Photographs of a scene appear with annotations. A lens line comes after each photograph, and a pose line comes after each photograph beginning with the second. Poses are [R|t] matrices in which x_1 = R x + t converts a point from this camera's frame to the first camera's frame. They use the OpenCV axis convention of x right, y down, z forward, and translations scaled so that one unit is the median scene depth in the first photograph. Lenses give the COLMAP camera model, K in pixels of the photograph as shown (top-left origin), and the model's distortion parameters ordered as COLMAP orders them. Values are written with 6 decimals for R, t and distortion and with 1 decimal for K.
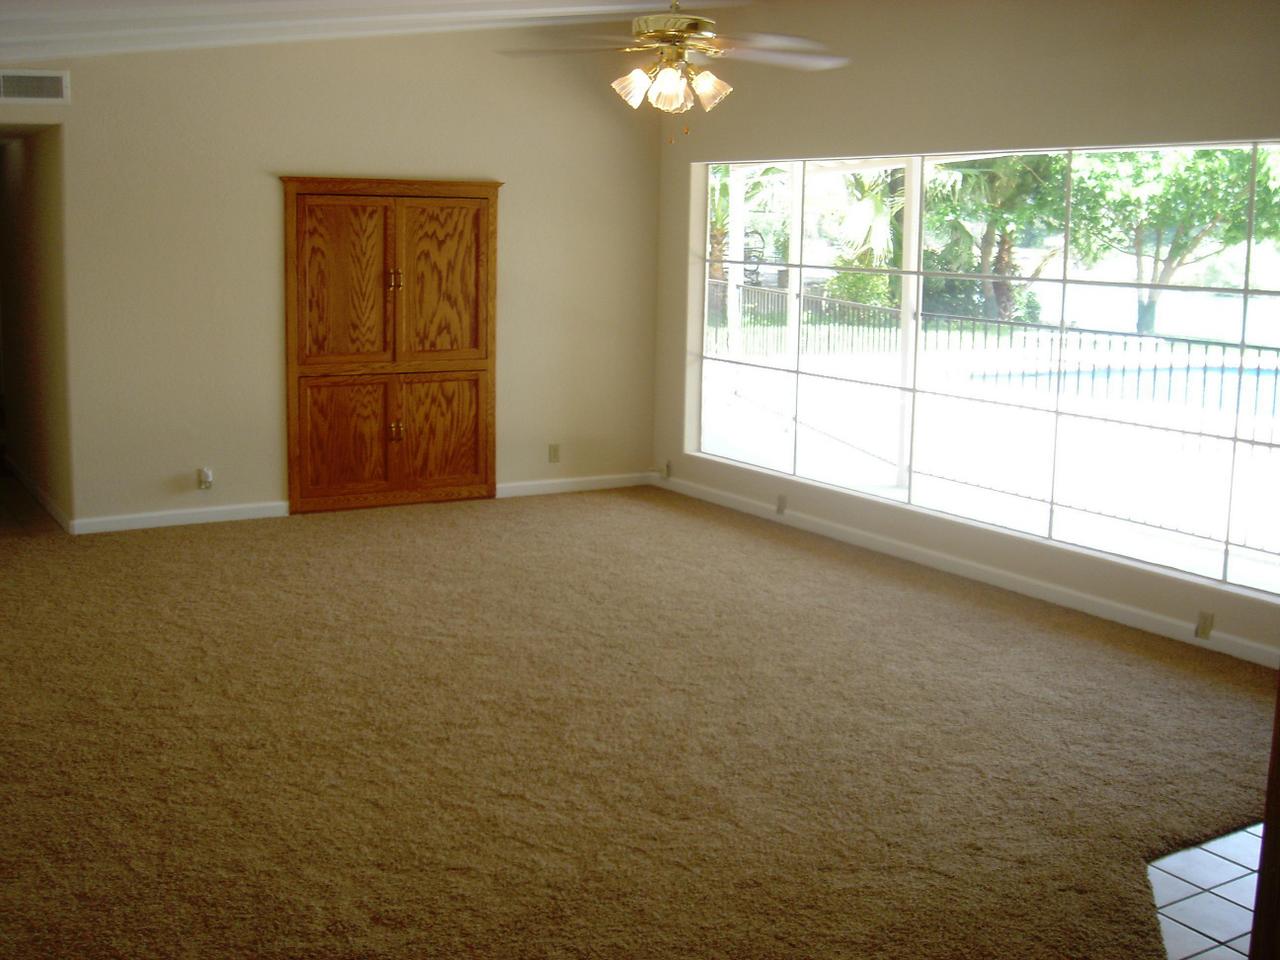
lens RADIAL K [[1444.4, 0, 640.0], [0, 1444.4, 480.0], [0, 0, 1]] dist [-0.197088, 0.204444]
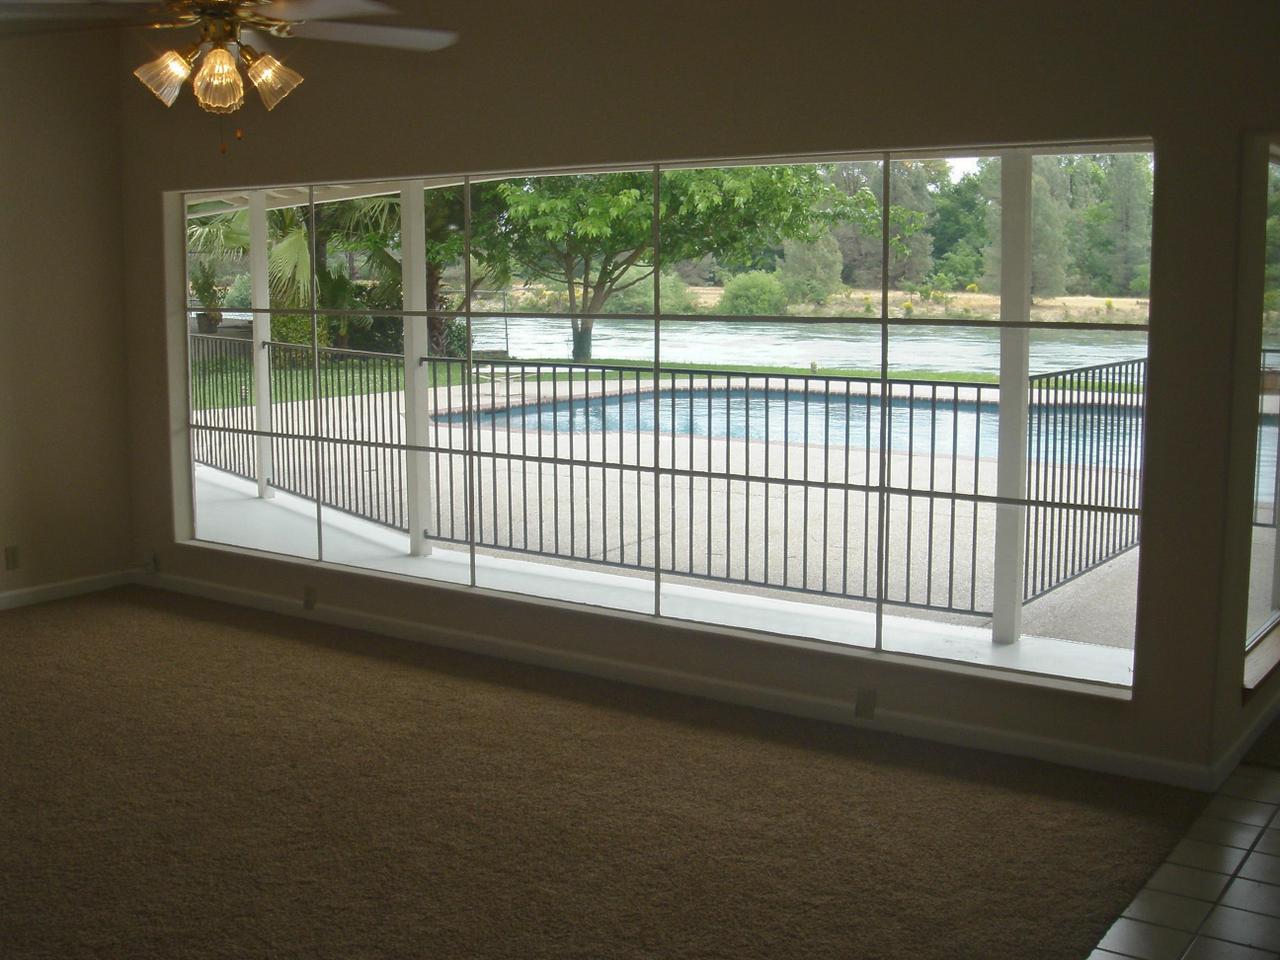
lens RADIAL K [[1444.4, 0, 640.0], [0, 1444.4, 480.0], [0, 0, 1]] dist [-0.197088, 0.204444]
pose [[0.915202, -0.076372, 0.395693, -0.052388], [0.085933, 0.996280, -0.006463, -0.031263], [-0.393727, 0.039918, 0.918360, 0.172588]]
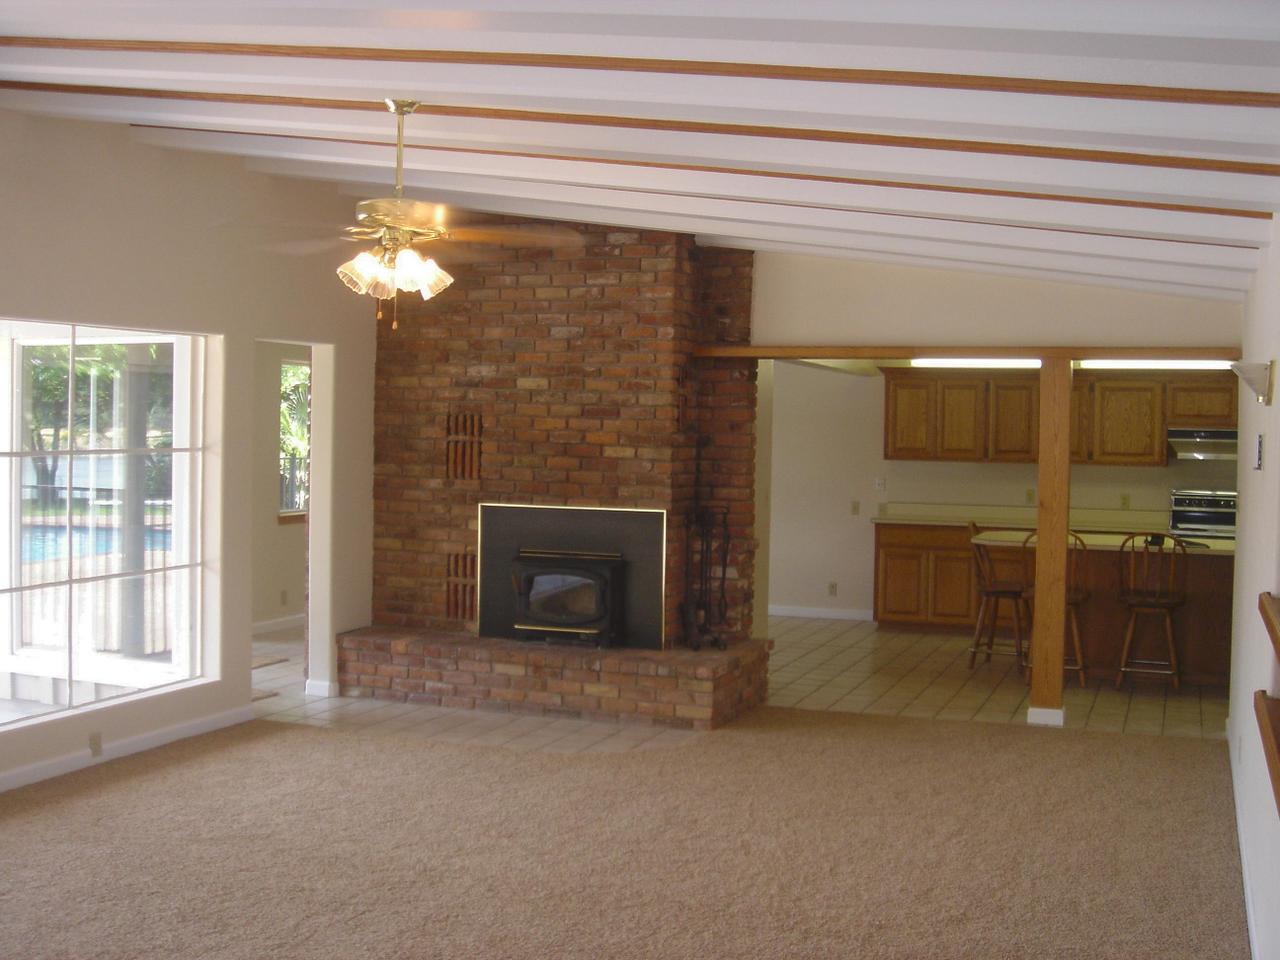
lens RADIAL K [[1442.8, 0, 640.0], [0, 1442.8, 480.0], [0, 0, 1]] dist [-0.322817, 0.006634]
pose [[-0.618548, -0.062058, 0.783293, -0.721699], [0.100503, 0.982439, 0.157200, -0.231295], [-0.779293, 0.175959, -0.601449, 1.259467]]
